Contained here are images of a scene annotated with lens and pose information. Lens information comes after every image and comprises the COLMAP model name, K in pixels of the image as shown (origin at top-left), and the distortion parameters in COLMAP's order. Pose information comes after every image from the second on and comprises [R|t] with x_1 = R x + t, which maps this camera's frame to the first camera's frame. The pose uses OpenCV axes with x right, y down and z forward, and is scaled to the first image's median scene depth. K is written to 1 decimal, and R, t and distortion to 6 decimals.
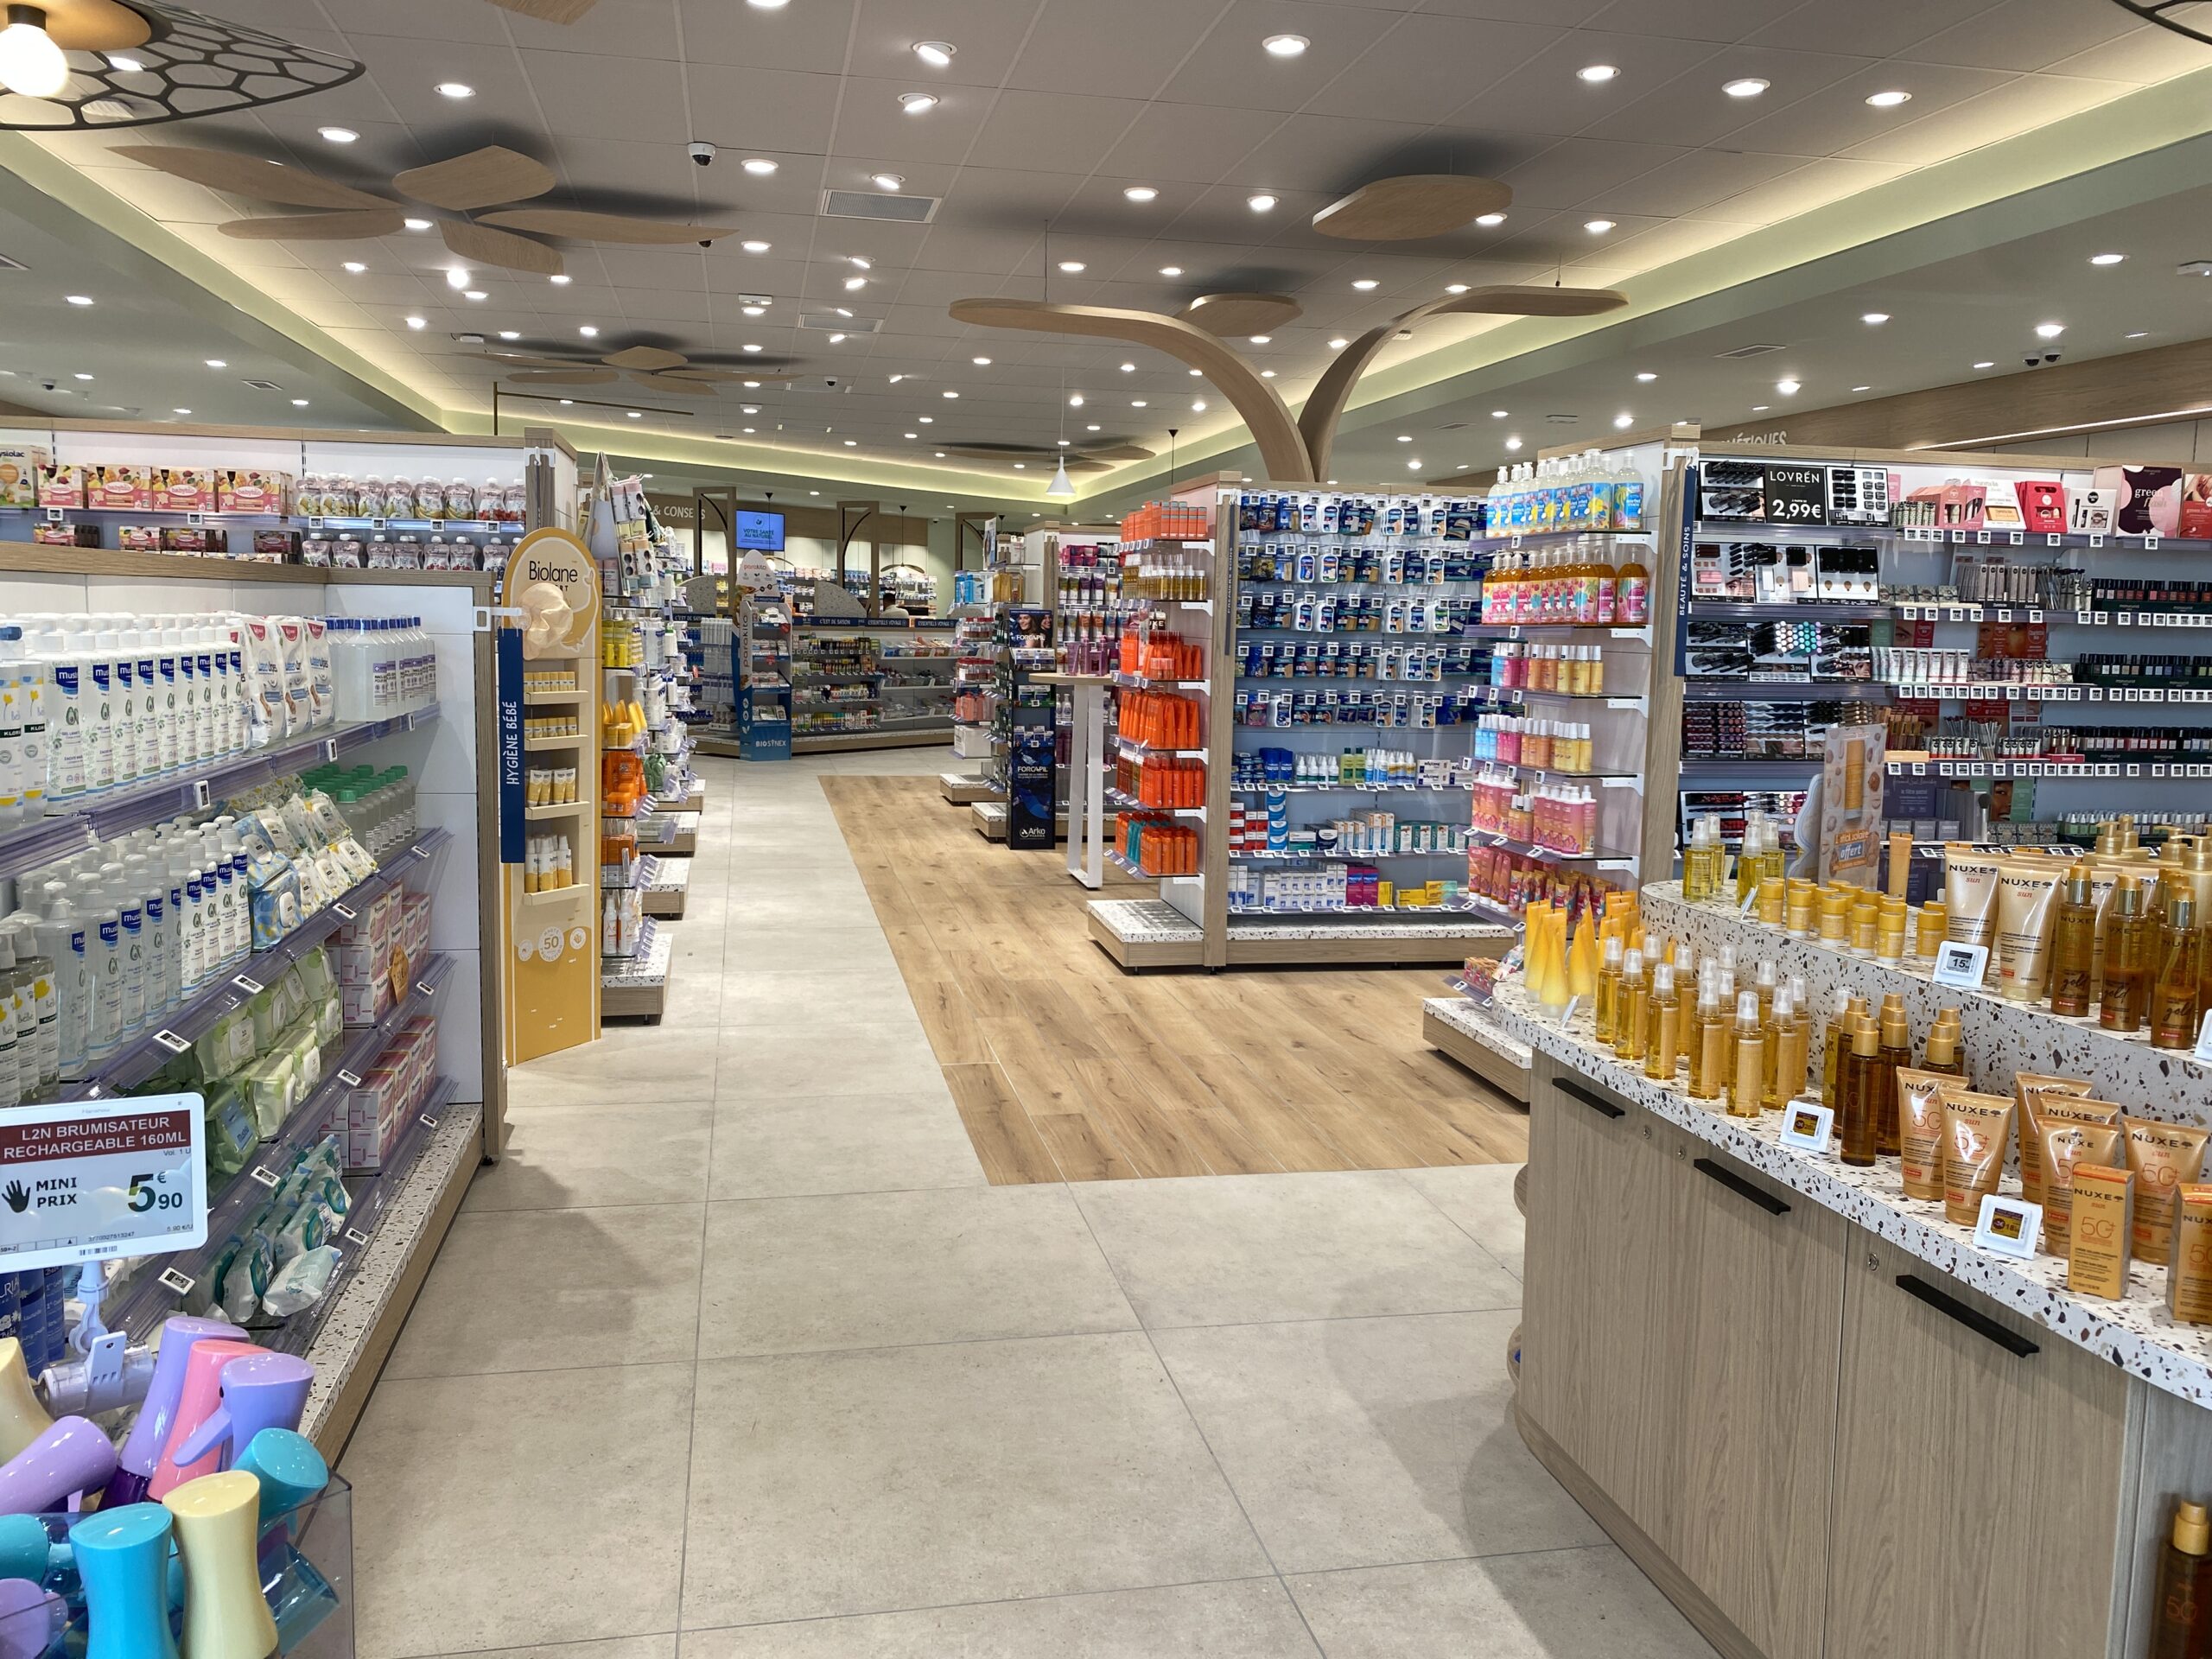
lens RADIAL K [[1684.1, 0, 1104.2], [0, 1684.1, 818.7], [0, 0, 1]] dist [0.001163, 0.005538]
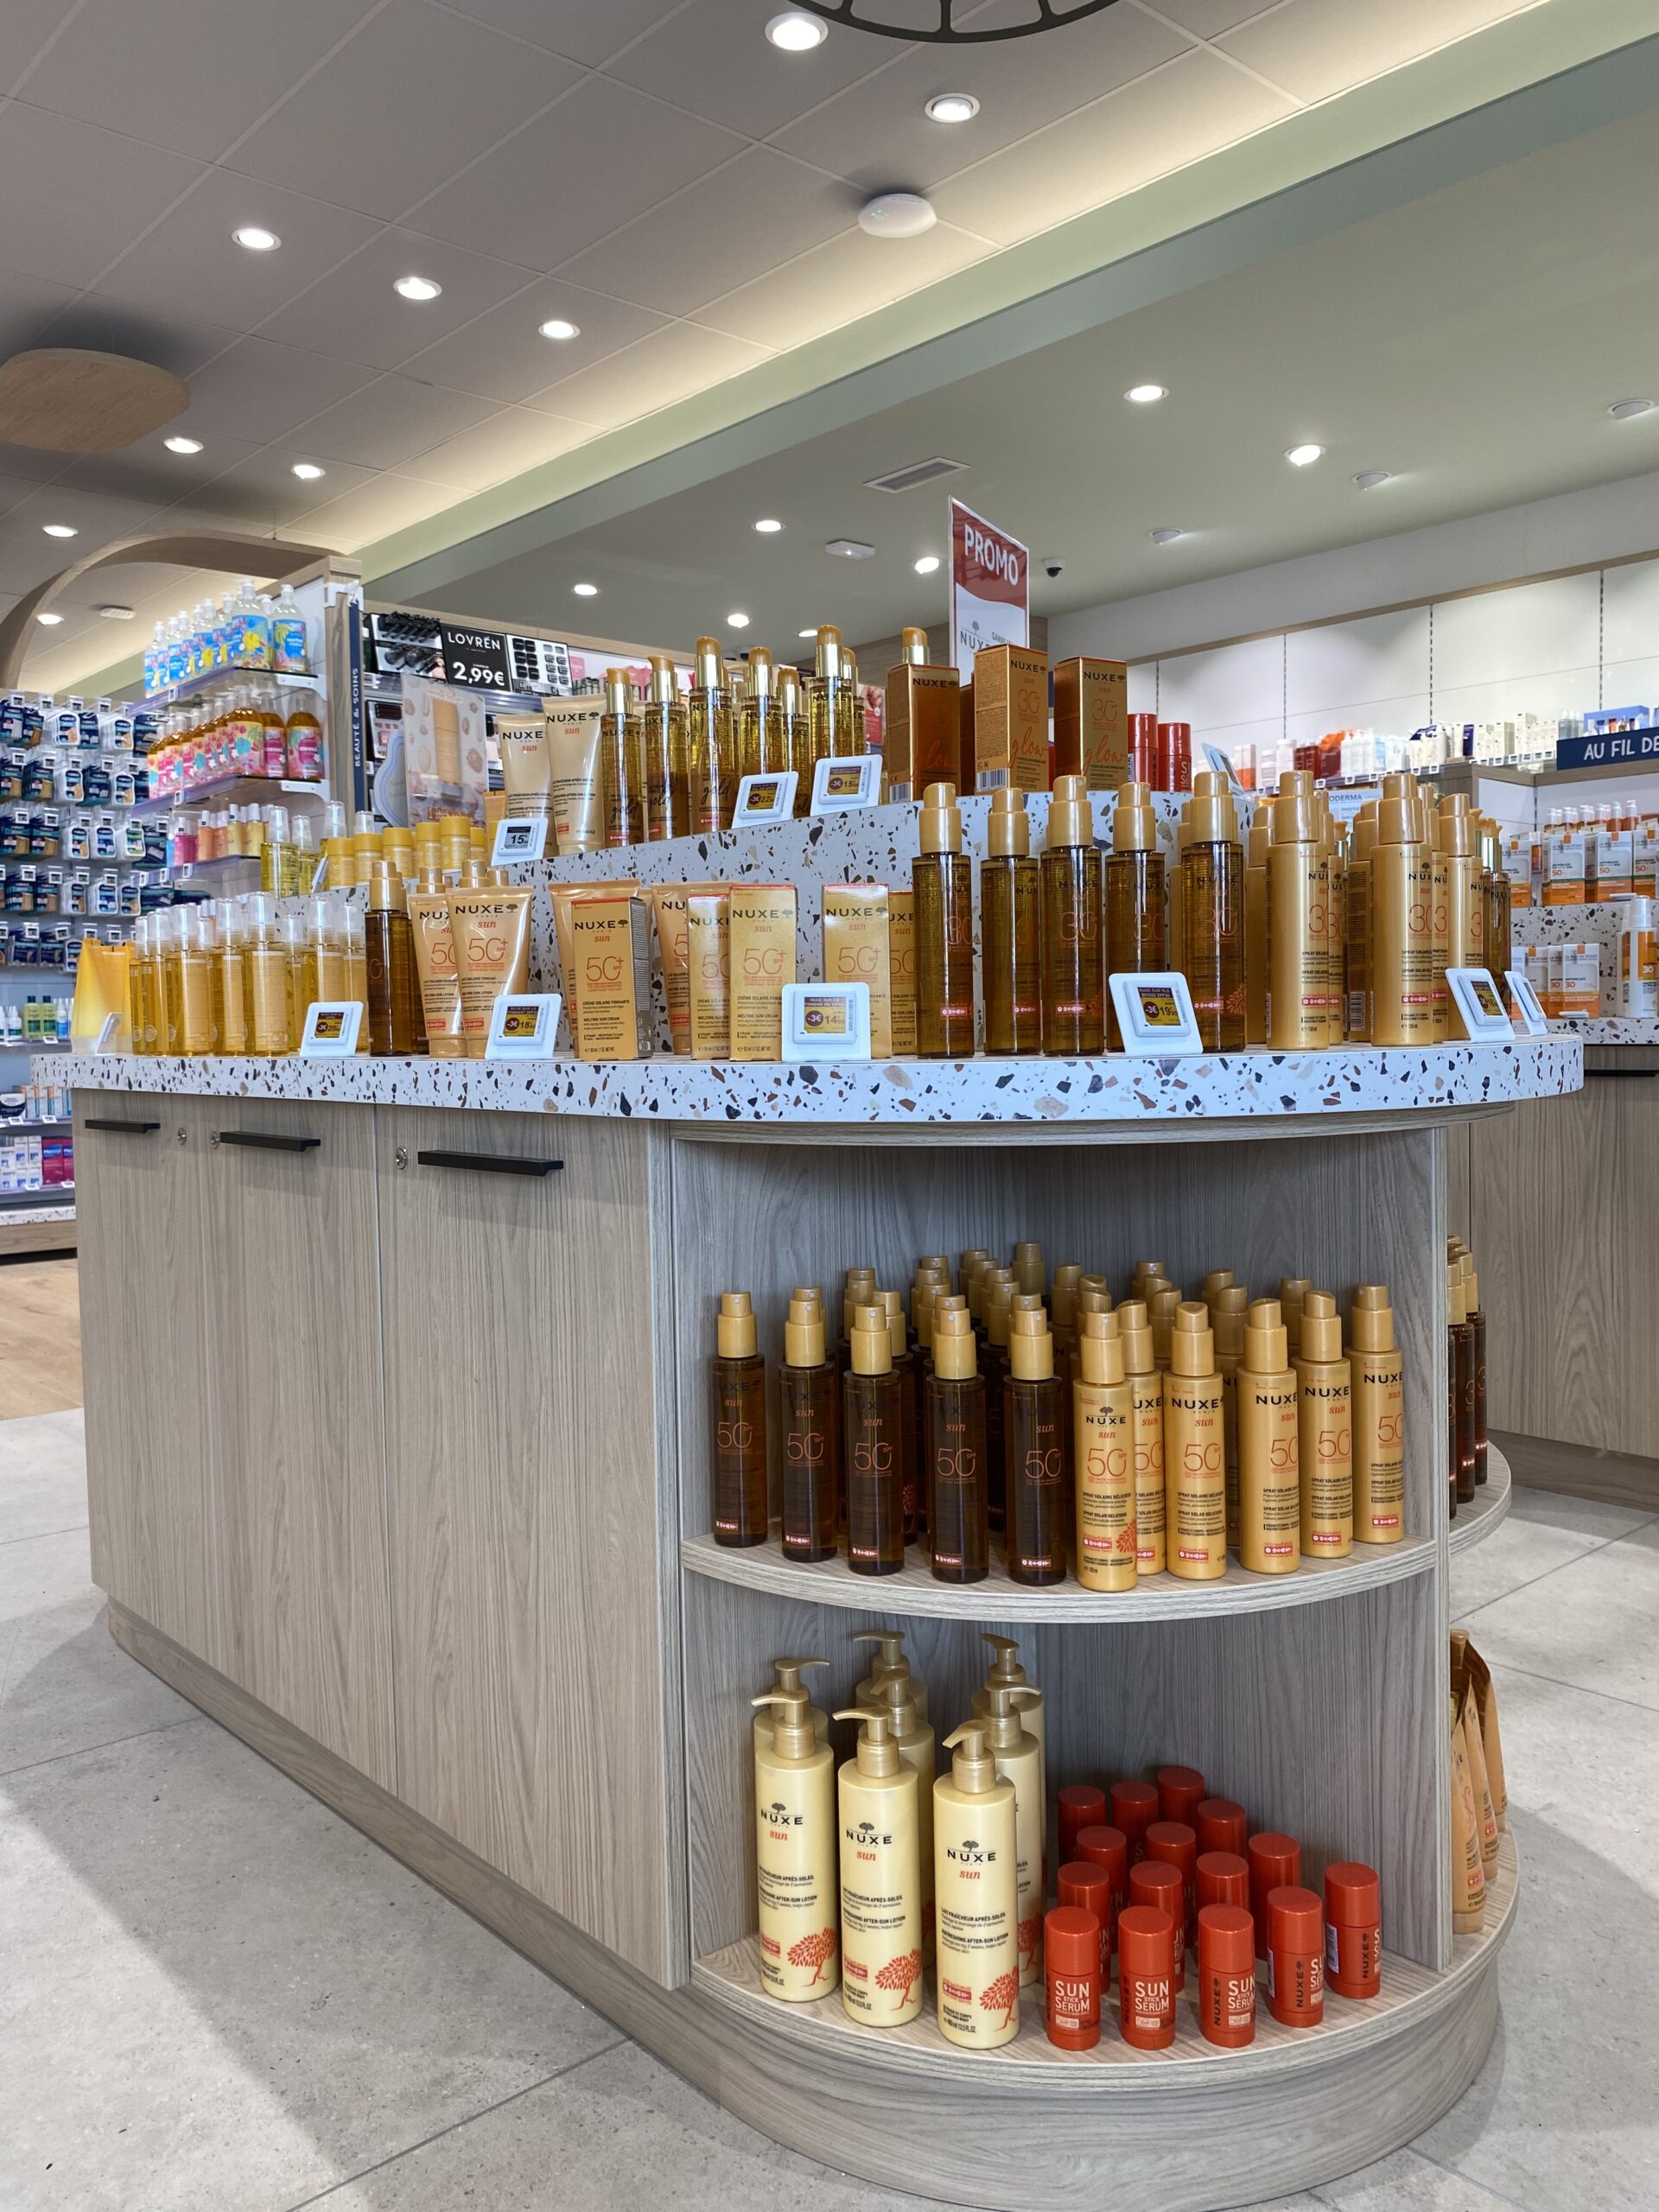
lens RADIAL K [[1672.7, 0, 829.5], [0, 1672.7, 1106.0], [0, 0, 1]] dist [0.002220, 0.006168]
pose [[0.867774, -0.061498, 0.493139, 0.100101], [0.093340, 0.994823, -0.040188, 0.114652], [-0.488114, 0.080904, 0.869022, 0.099020]]
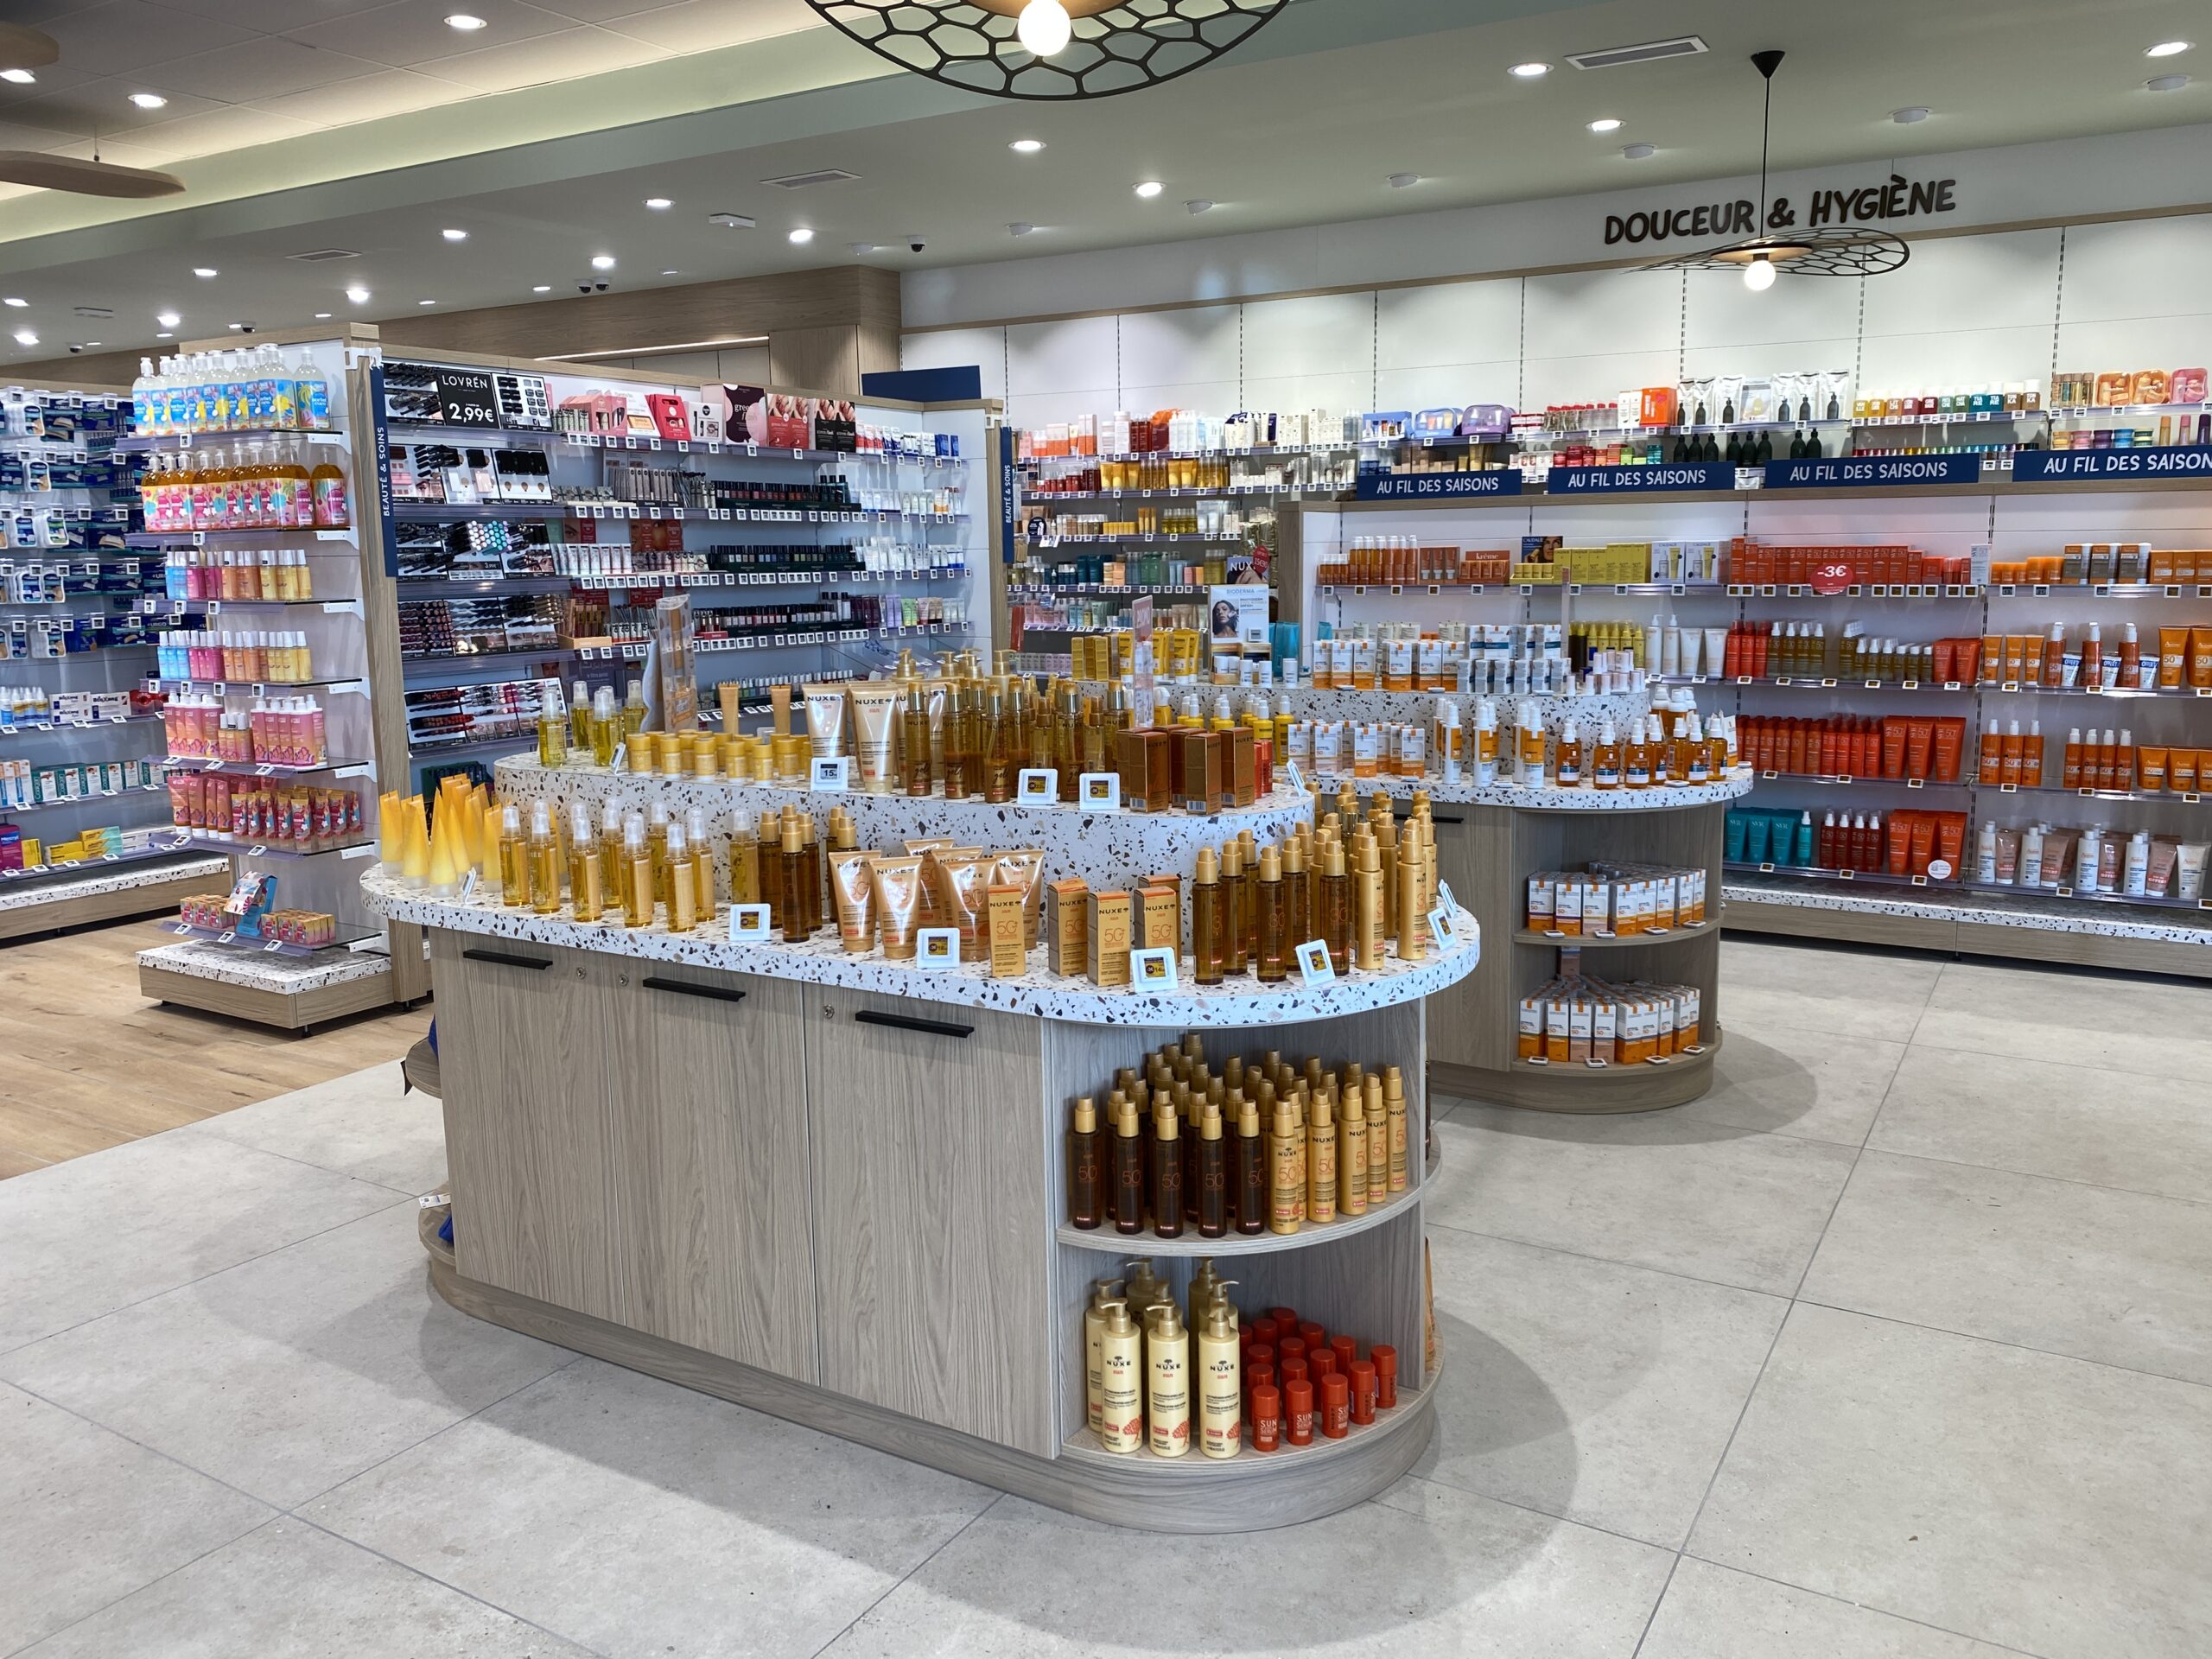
lens RADIAL K [[1685.7, 0, 1109.8], [0, 1685.7, 813.8], [0, 0, 1]] dist [0.033659, -0.052097]
pose [[0.677829, -0.145145, 0.720750, -0.113441], [0.113636, 0.989222, 0.092340, 0.010368], [-0.726385, 0.019313, 0.687017, -0.005883]]
